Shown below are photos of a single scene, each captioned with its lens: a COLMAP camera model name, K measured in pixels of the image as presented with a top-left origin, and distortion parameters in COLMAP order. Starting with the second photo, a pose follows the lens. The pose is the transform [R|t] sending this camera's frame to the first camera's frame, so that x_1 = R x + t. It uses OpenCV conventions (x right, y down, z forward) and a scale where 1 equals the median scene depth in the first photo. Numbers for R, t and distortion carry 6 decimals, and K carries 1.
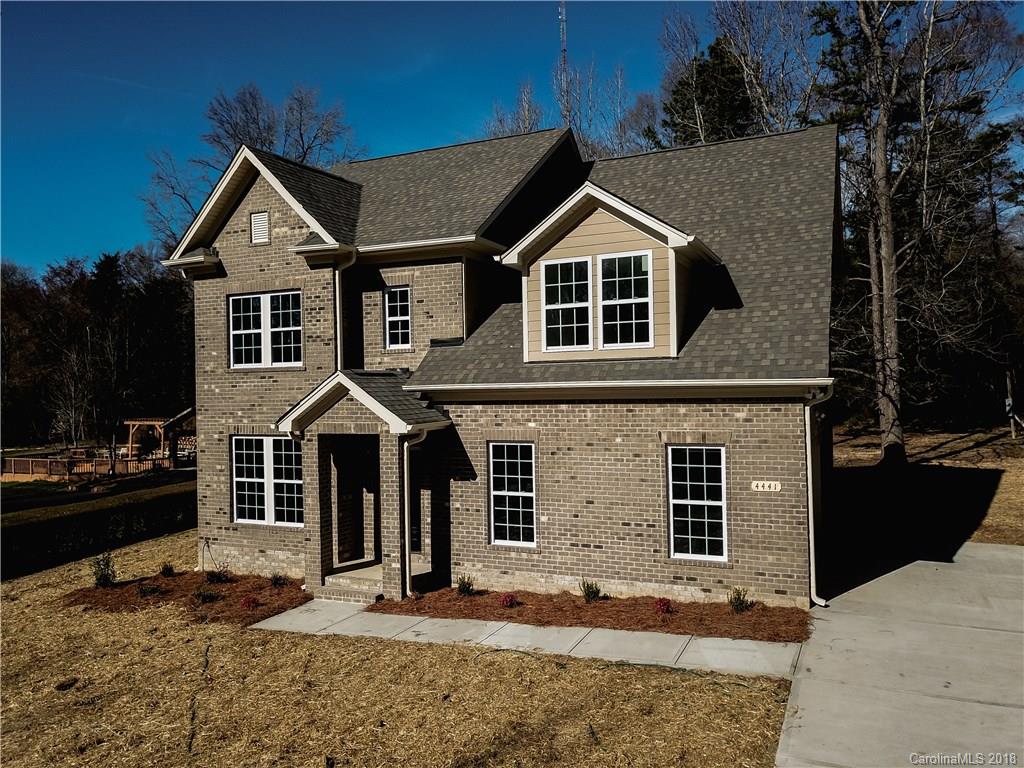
lens RADIAL K [[769.2, 0, 512.0], [0, 769.2, 384.0], [0, 0, 1]] dist [0.117451, -0.352495]
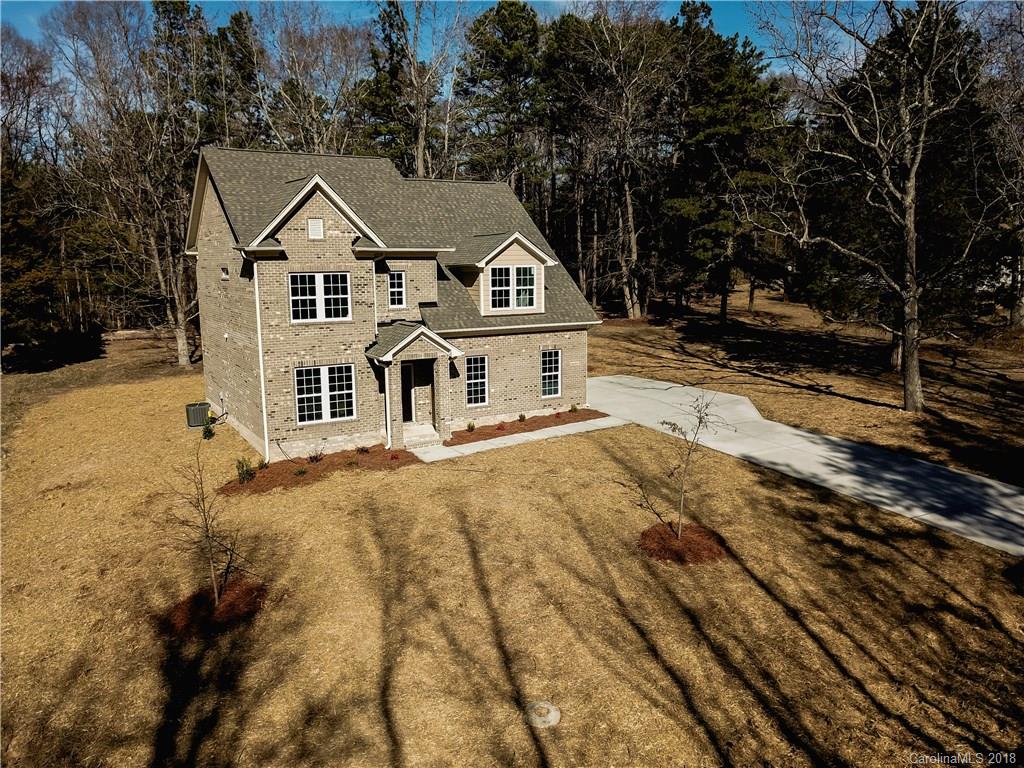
lens RADIAL K [[769.2, 0, 512.0], [0, 769.2, 384.0], [0, 0, 1]] dist [0.117451, -0.352495]
pose [[0.565049, -0.115794, 0.816891, -1.597729], [-0.004550, 0.989650, 0.143429, -0.140349], [-0.825045, -0.084761, 0.558674, -0.207932]]
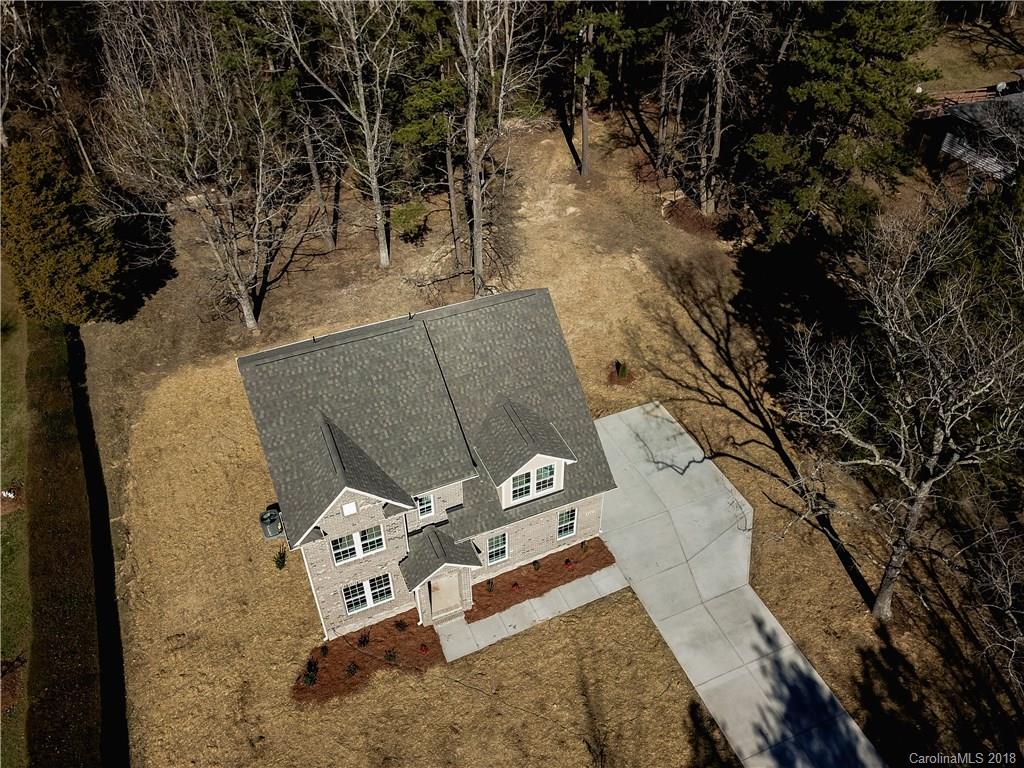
lens RADIAL K [[769.2, 0, 512.0], [0, 769.2, 384.0], [0, 0, 1]] dist [0.117451, -0.352495]
pose [[0.663366, -0.467602, 0.584204, -1.105916], [-0.015489, 0.771965, 0.635476, -1.735825], [-0.748135, -0.430602, 0.504852, -0.002899]]
